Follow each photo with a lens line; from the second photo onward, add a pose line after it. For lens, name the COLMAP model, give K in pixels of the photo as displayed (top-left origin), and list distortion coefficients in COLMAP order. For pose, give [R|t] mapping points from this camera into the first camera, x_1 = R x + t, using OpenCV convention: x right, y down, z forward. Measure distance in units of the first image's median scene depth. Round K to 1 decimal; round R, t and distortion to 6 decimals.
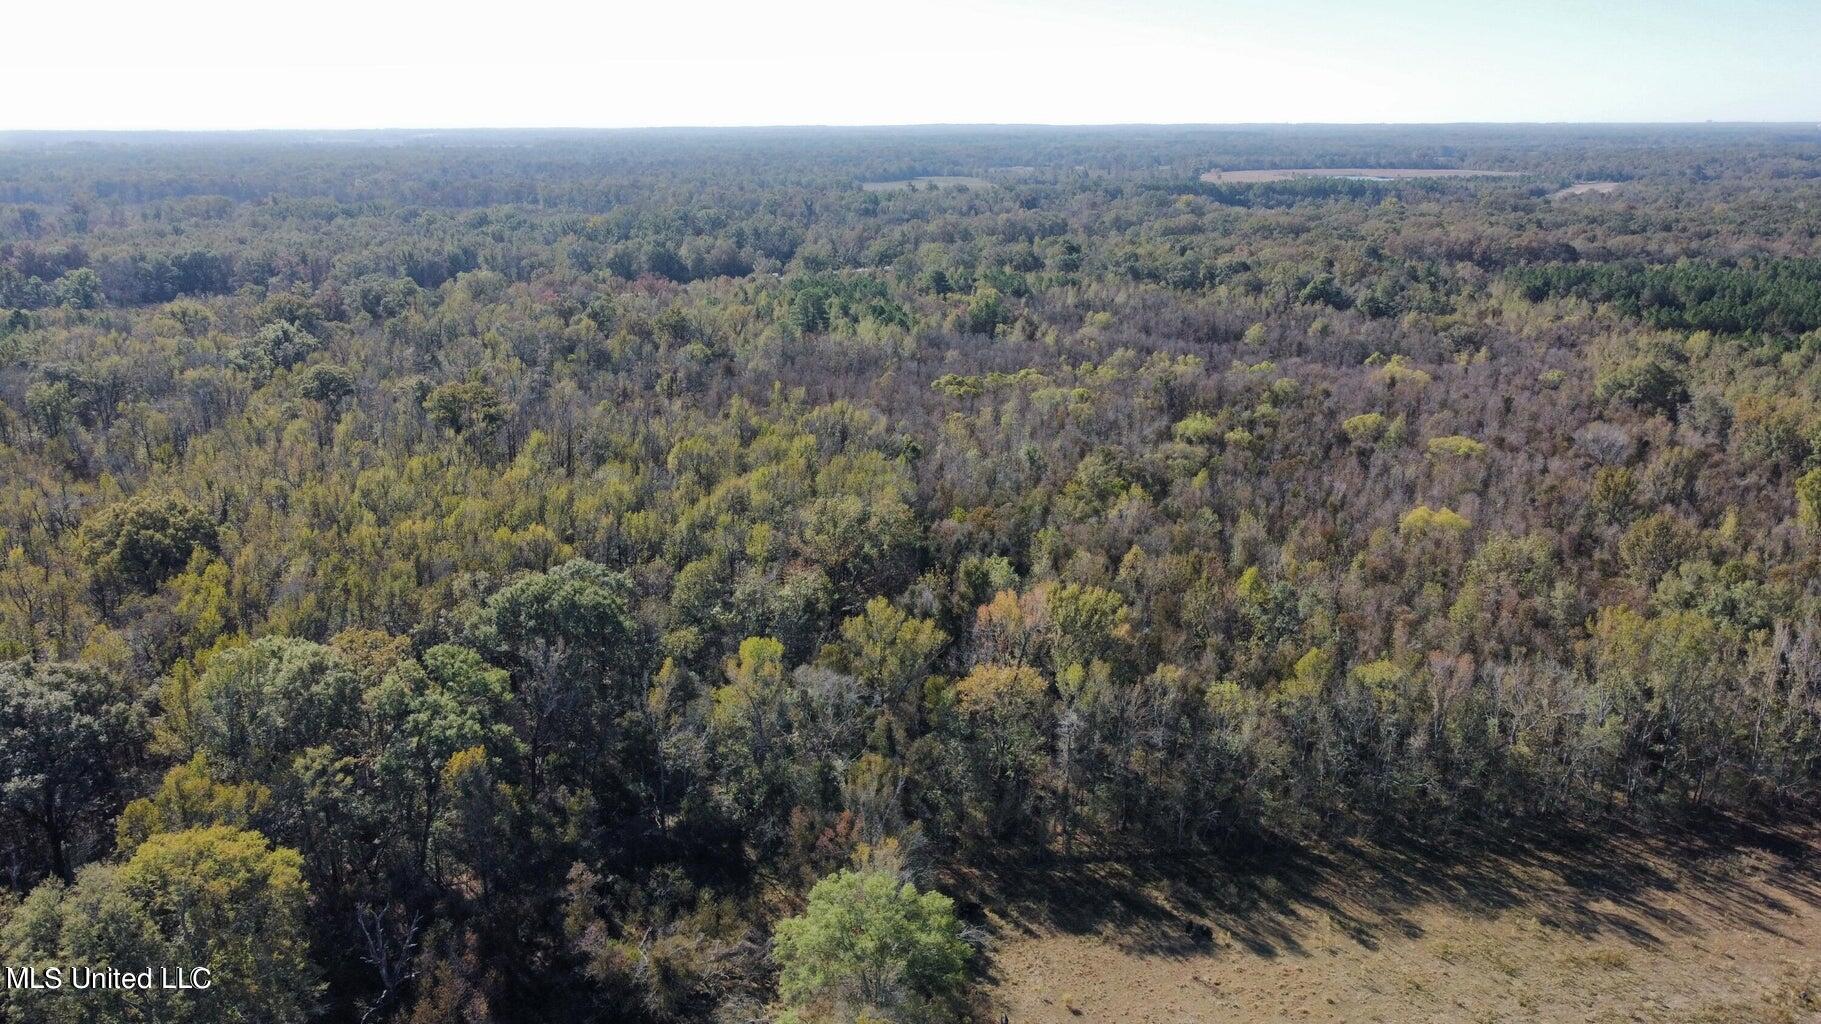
lens RADIAL K [[1379.9, 0, 909.9], [0, 1379.9, 512.4], [0, 0, 1]] dist [-0.000022, -0.009119]
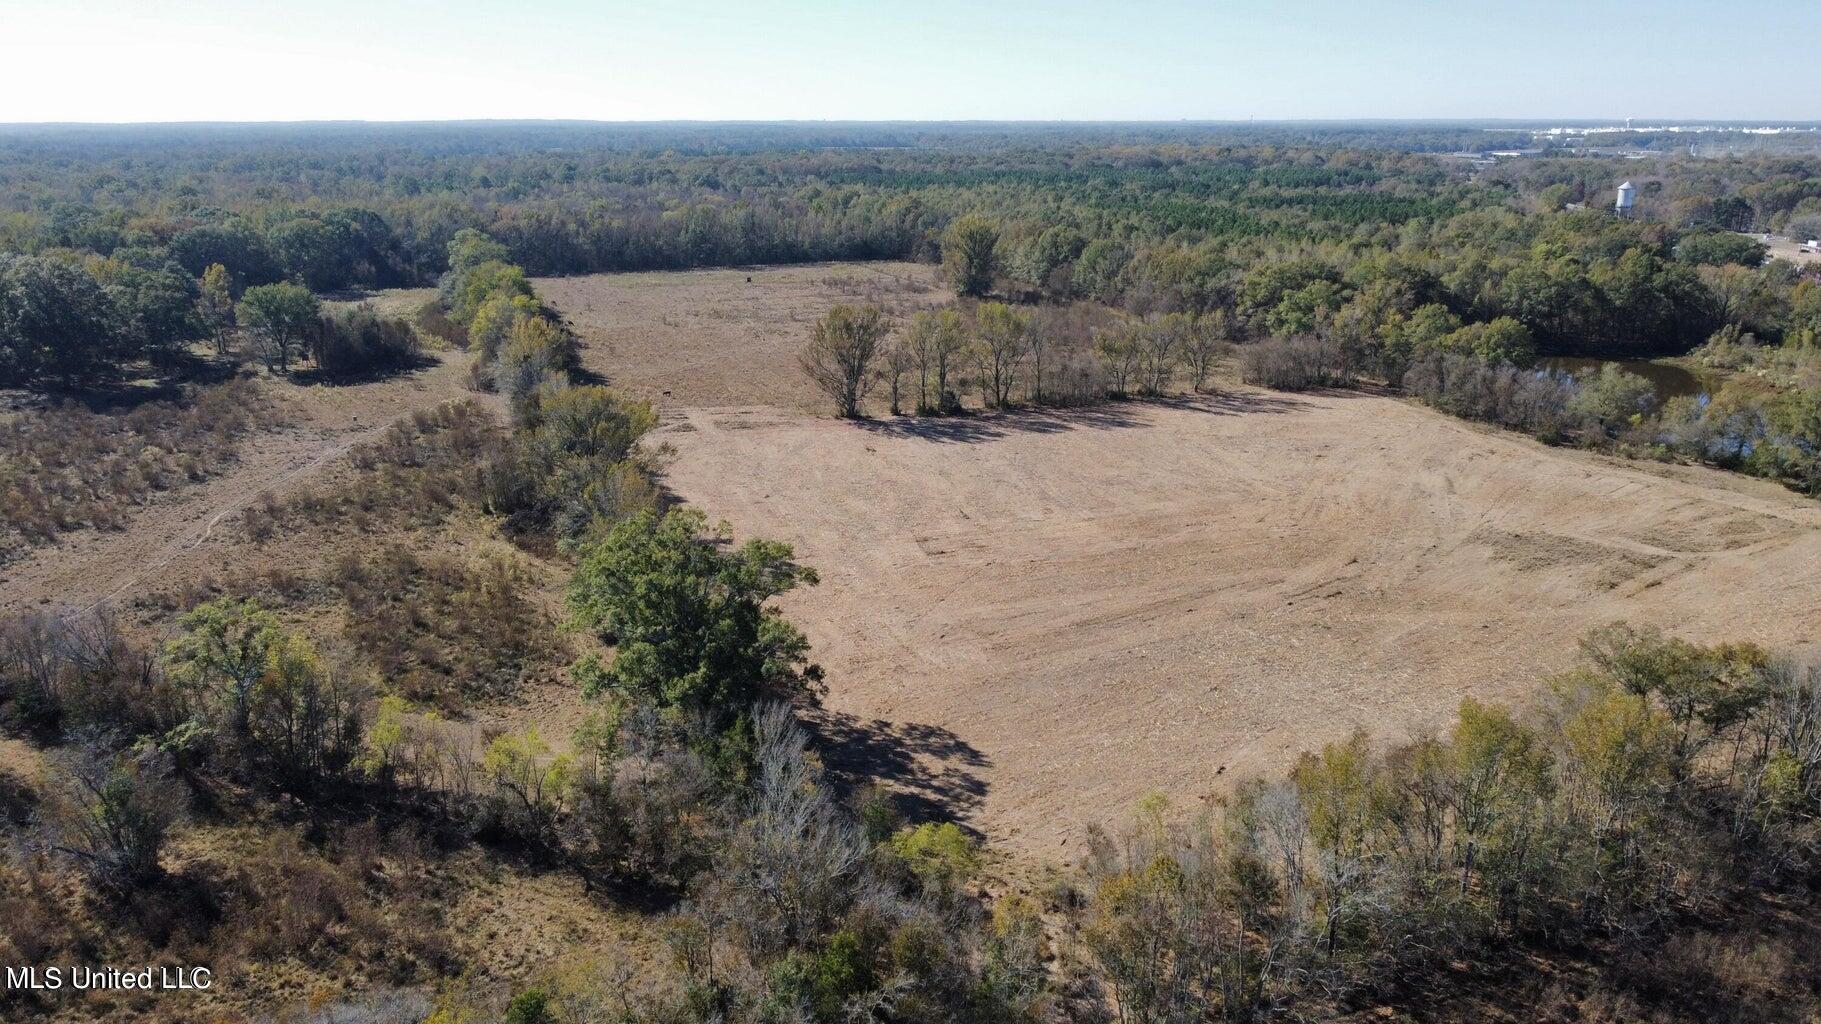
lens RADIAL K [[1379.9, 0, 904.9], [0, 1379.9, 507.7], [0, 0, 1]] dist [-0.000022, -0.009119]
pose [[0.953623, -0.075082, 0.291487, -0.010683], [0.075823, 0.997083, 0.008770, 0.262337], [-0.291296, 0.013738, 0.956534, -0.771367]]
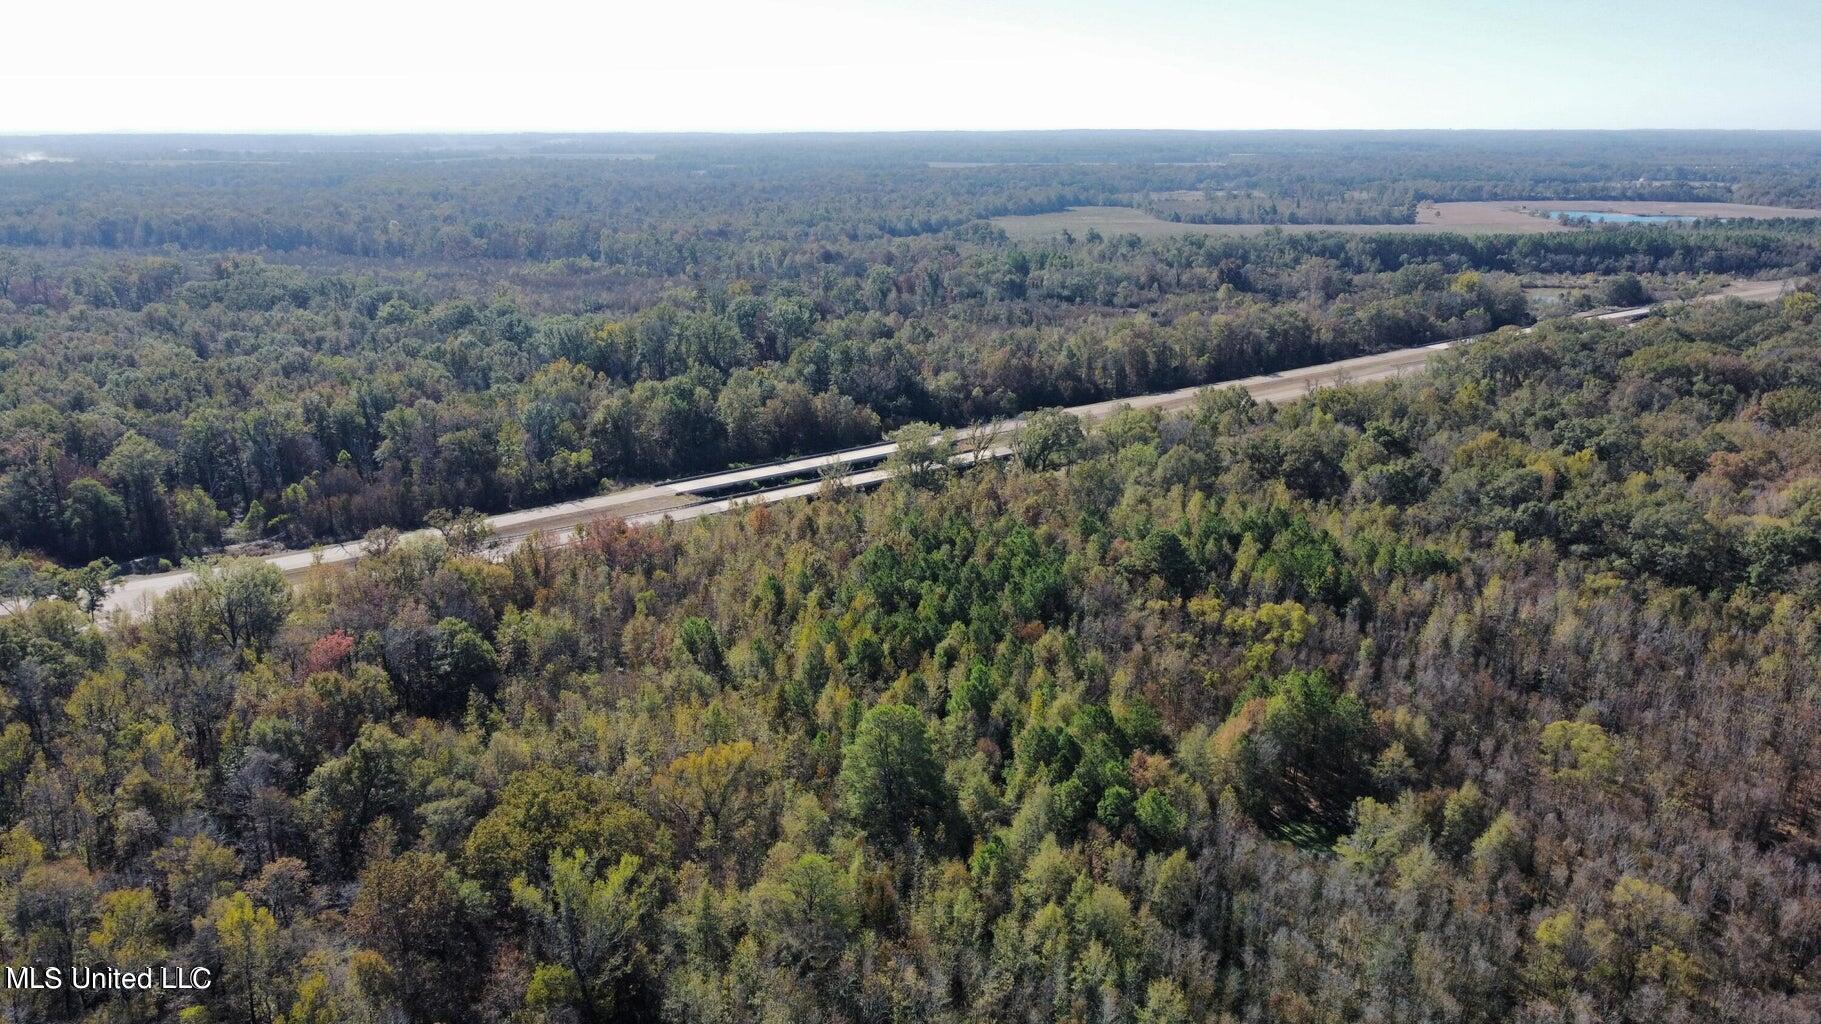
lens RADIAL K [[1379.9, 0, 910.5], [0, 1379.9, 512.5], [0, 0, 1]] dist [-0.000022, -0.009119]
pose [[0.995295, 0.027654, -0.092862, -0.012753], [-0.027885, 0.999610, -0.001193, -0.088003], [0.092793, 0.003777, 0.995678, 0.241542]]
